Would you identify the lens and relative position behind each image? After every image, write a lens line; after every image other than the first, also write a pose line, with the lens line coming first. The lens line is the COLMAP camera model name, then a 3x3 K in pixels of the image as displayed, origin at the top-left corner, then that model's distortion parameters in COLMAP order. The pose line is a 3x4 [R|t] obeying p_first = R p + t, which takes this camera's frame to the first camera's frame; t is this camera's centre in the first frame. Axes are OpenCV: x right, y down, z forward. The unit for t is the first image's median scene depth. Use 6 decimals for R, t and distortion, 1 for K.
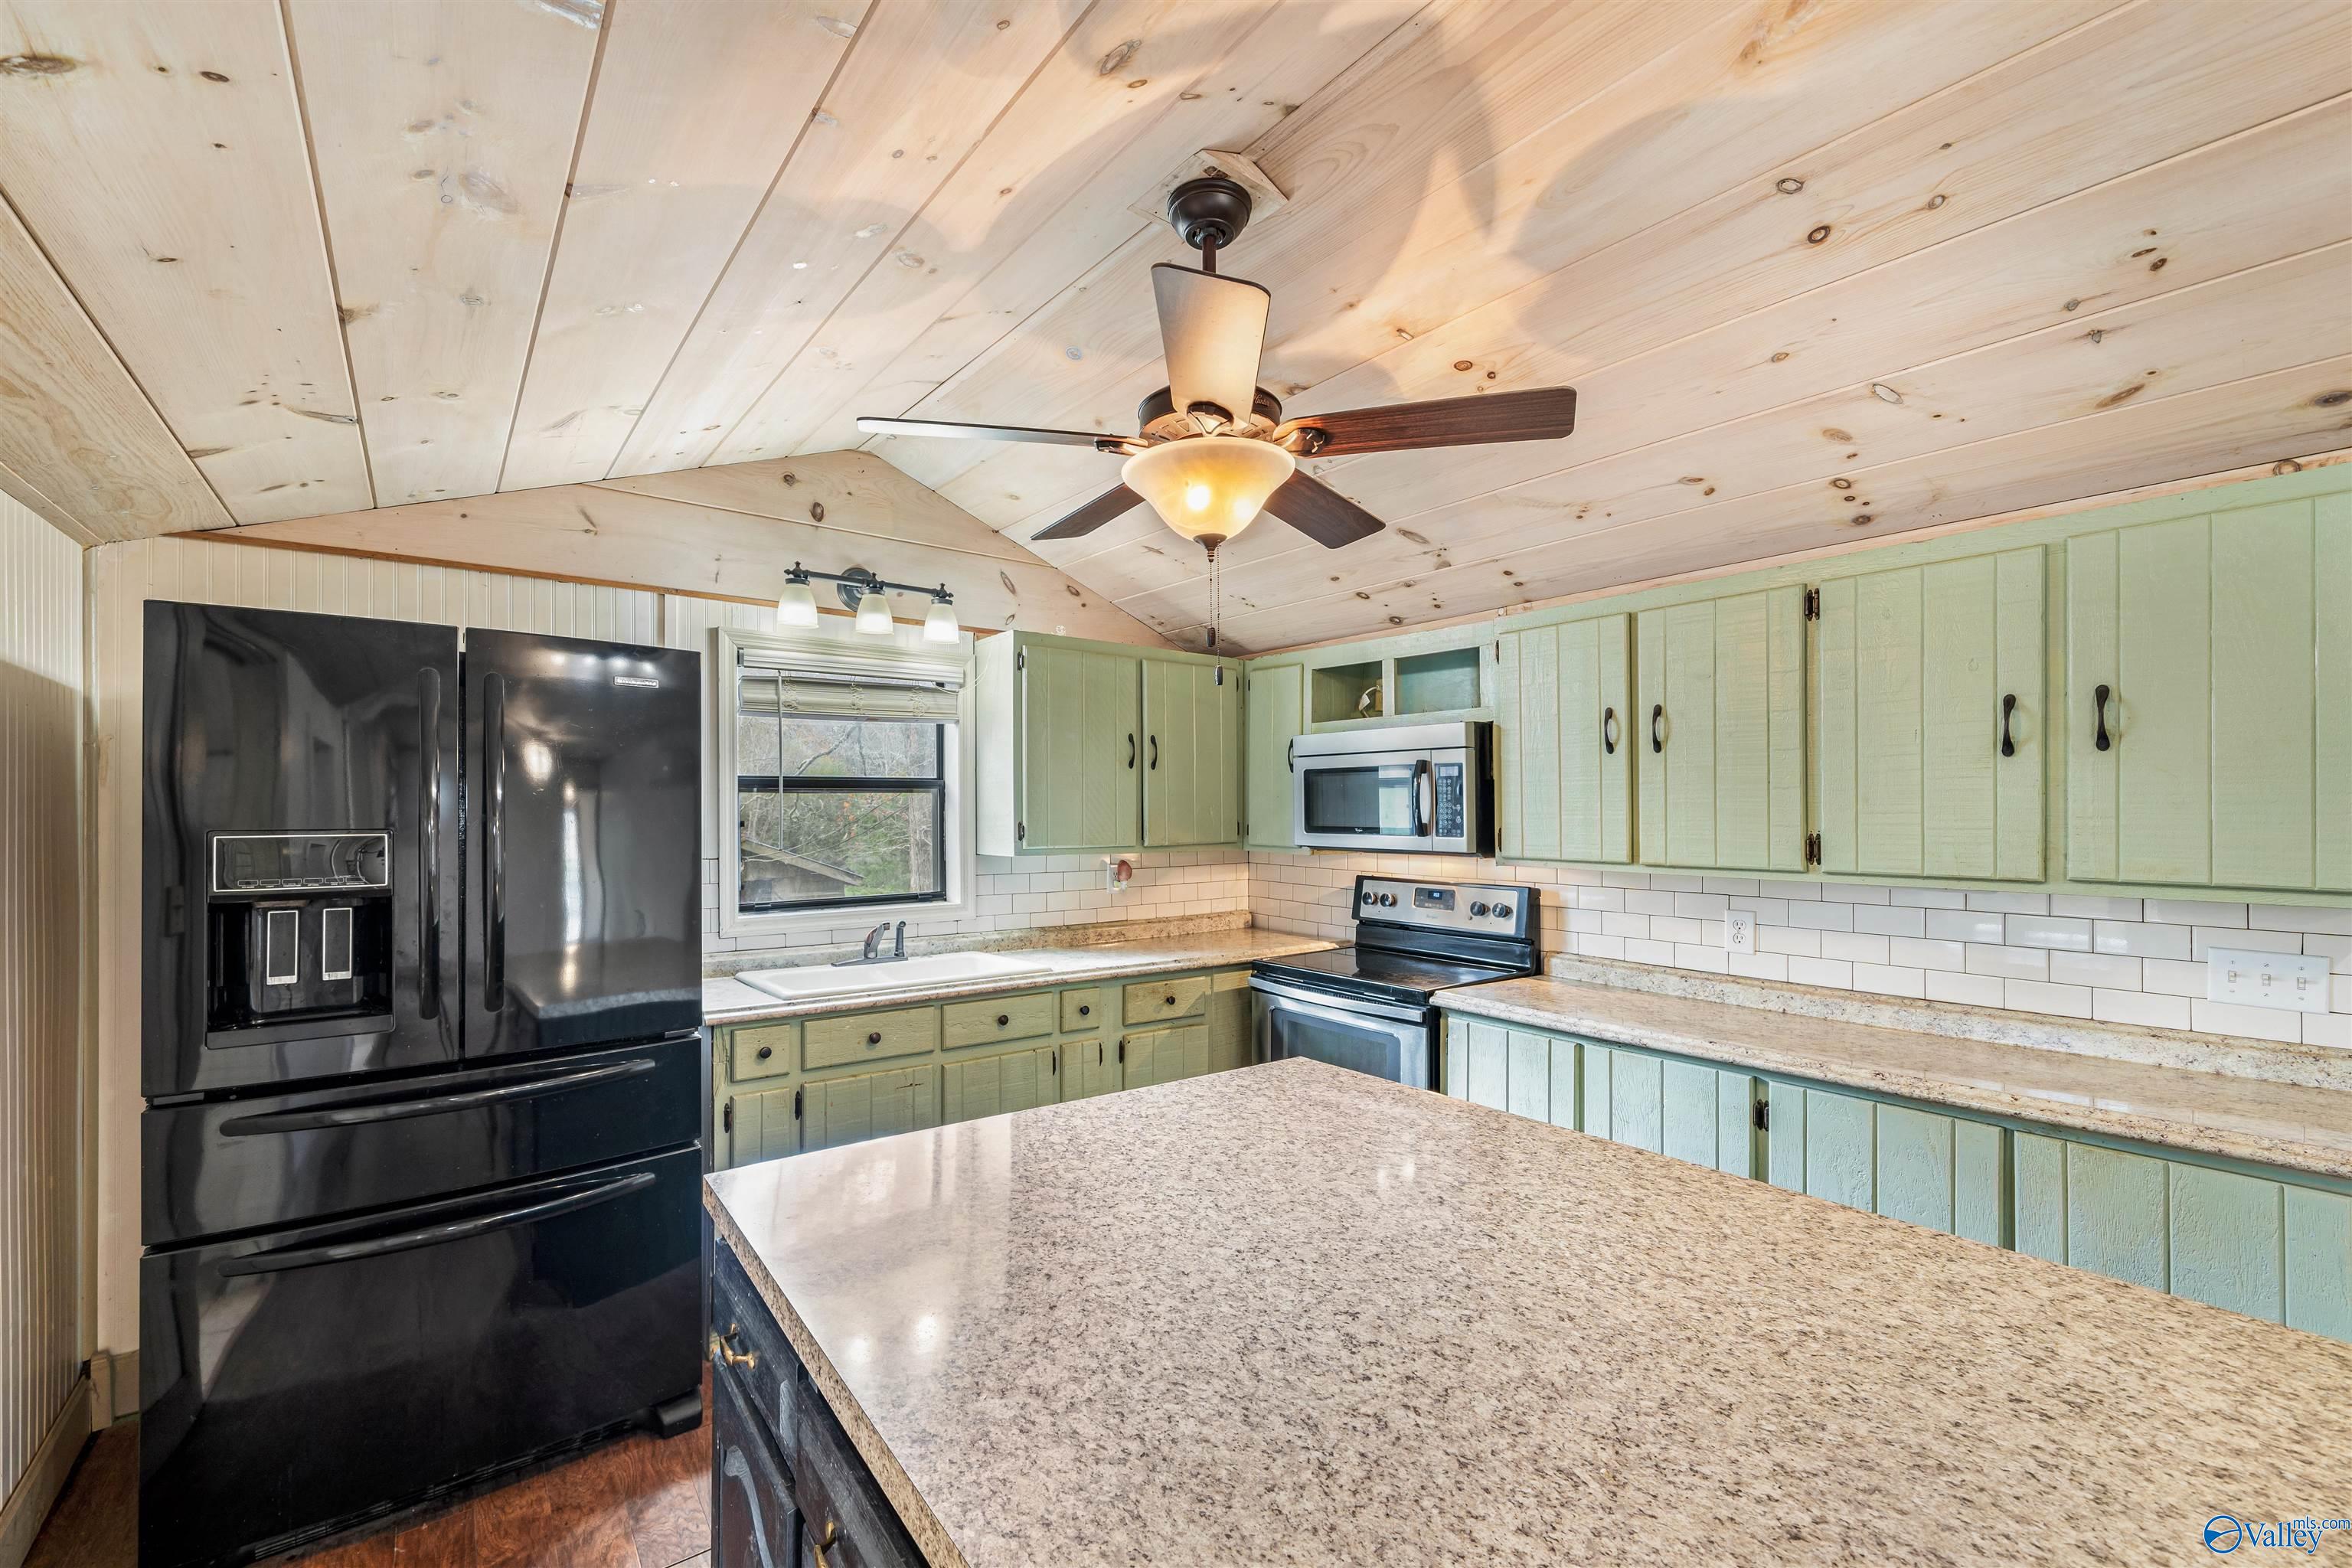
lens RADIAL K [[952.7, 0, 1161.1], [0, 952.7, 805.8], [0, 0, 1]] dist [-0.000848, 0.000016]
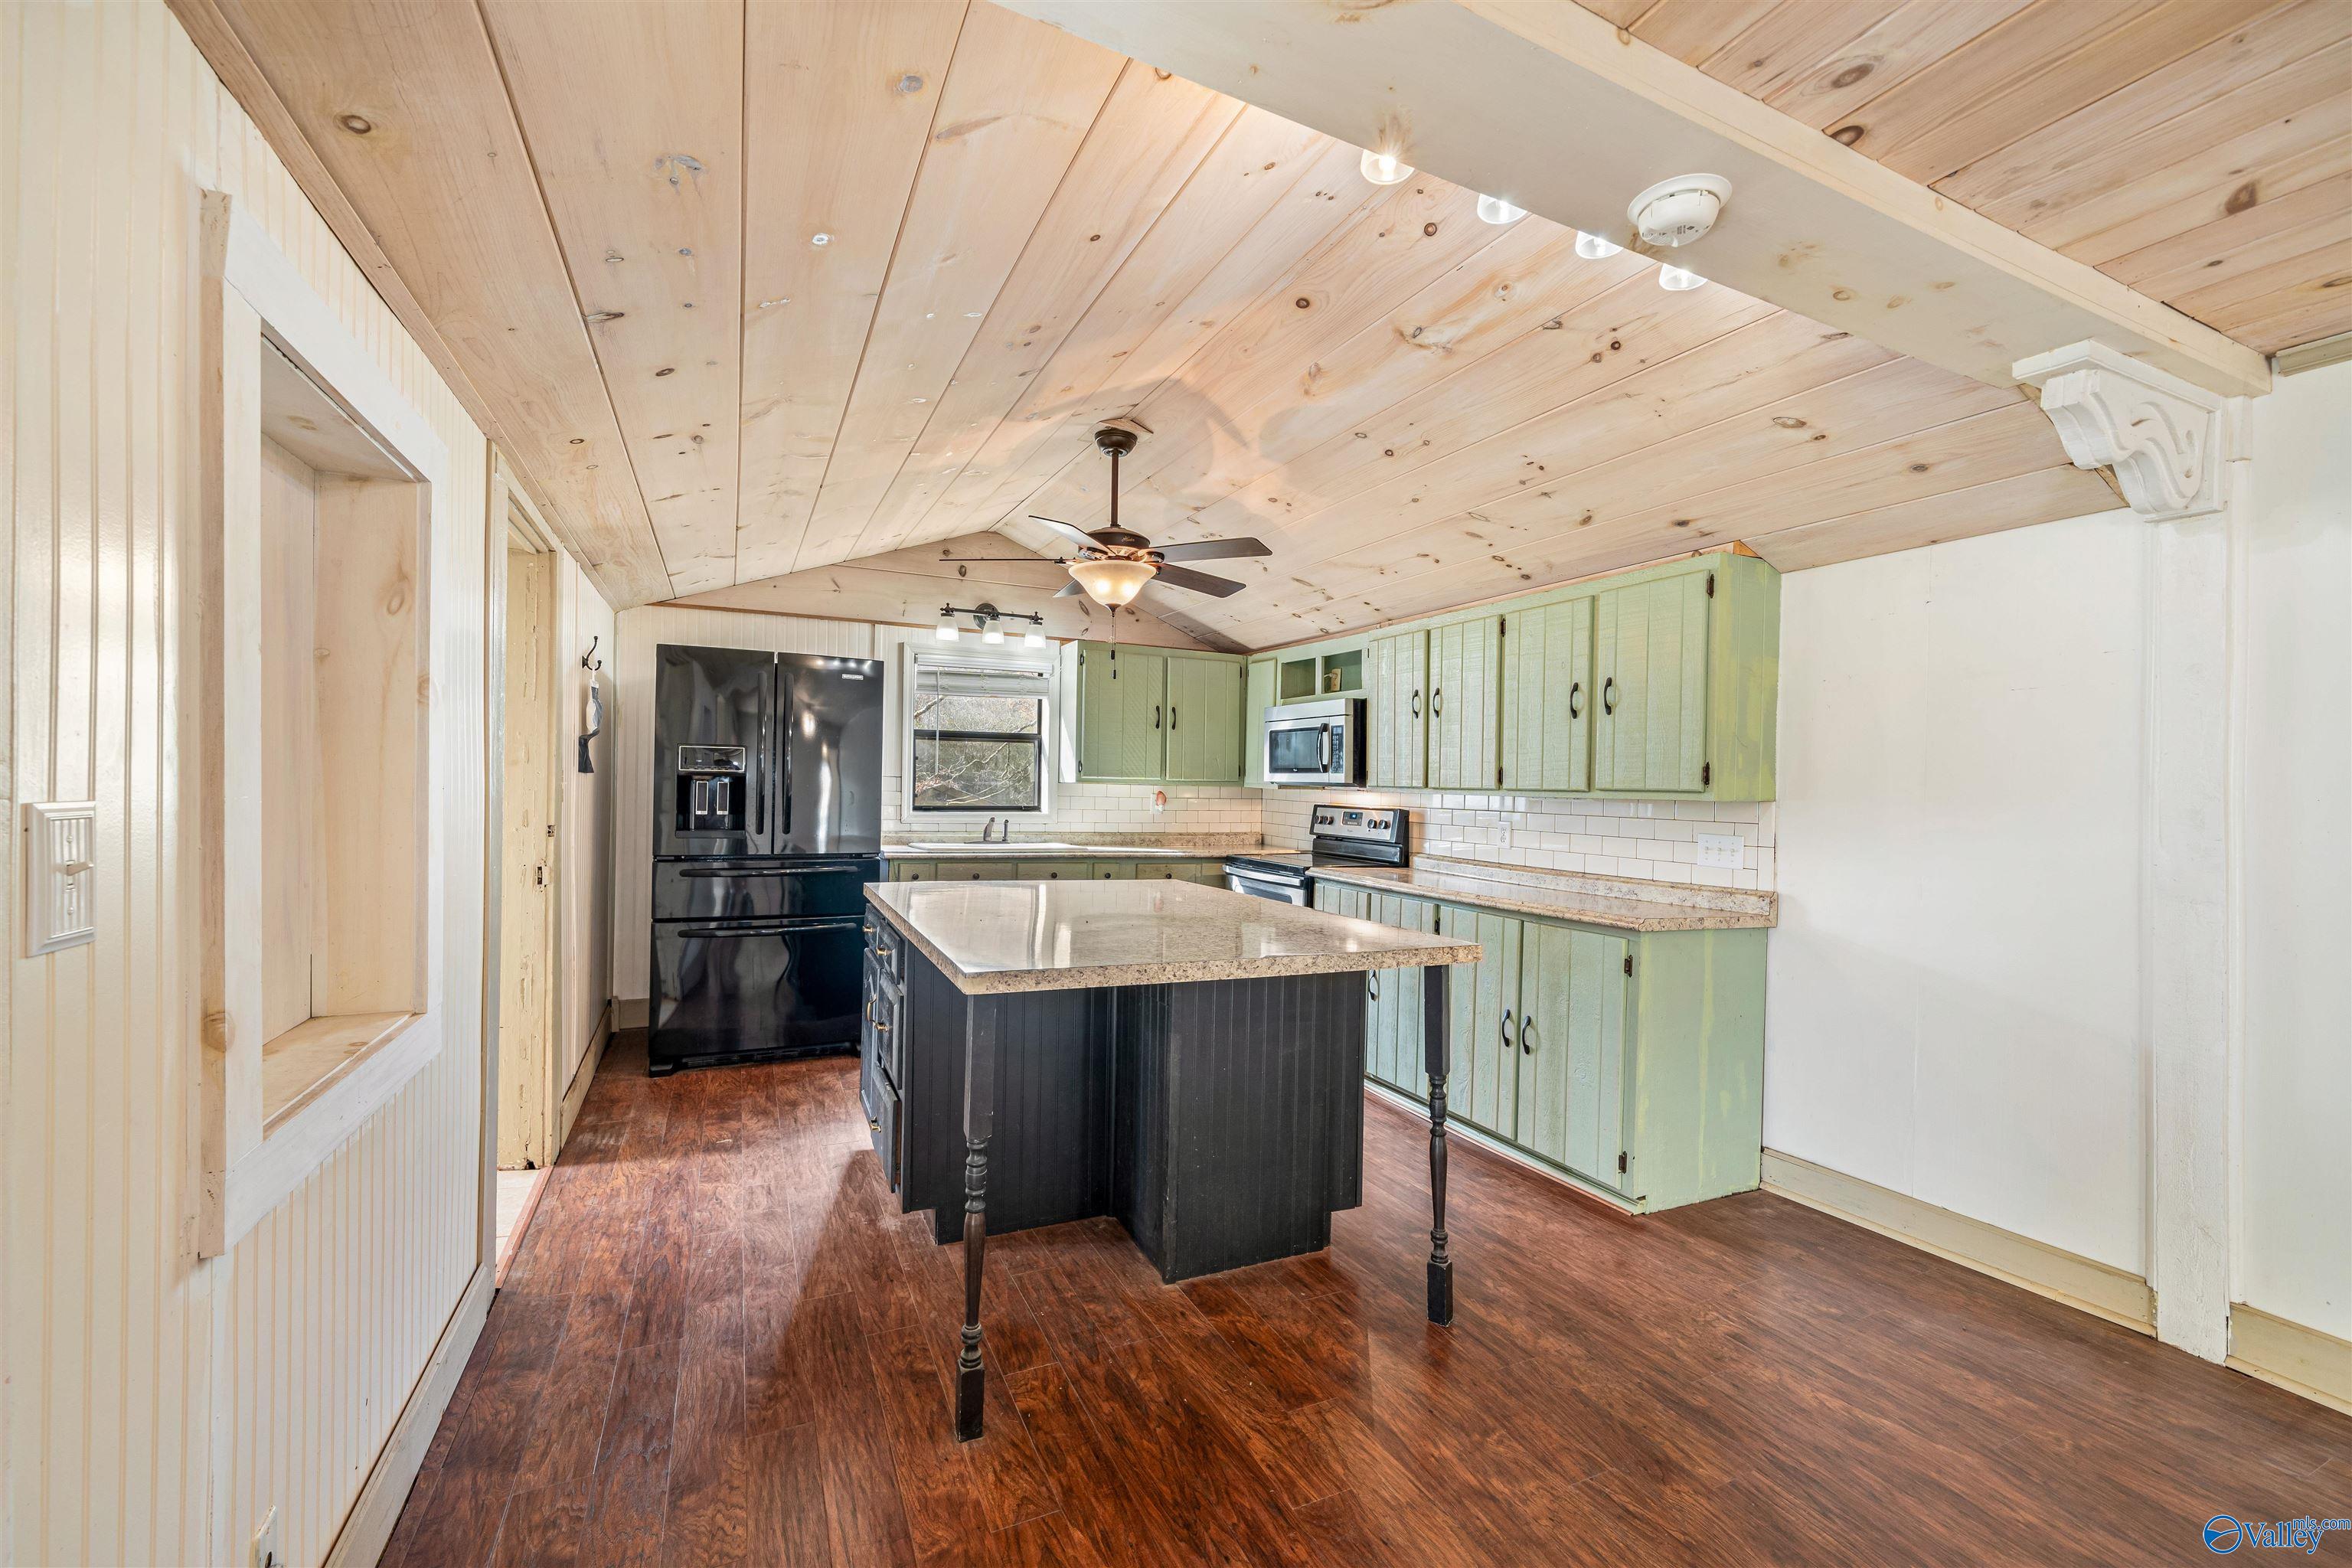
lens RADIAL K [[939.6, 0, 1176.0], [0, 939.6, 784.0], [0, 0, 1]] dist [-0.001835, -0.000154]
pose [[0.978193, 0.020757, -0.206657, 0.355789], [-0.020450, 0.999784, 0.003622, 0.049427], [0.206687, 0.000684, 0.978407, -0.533745]]
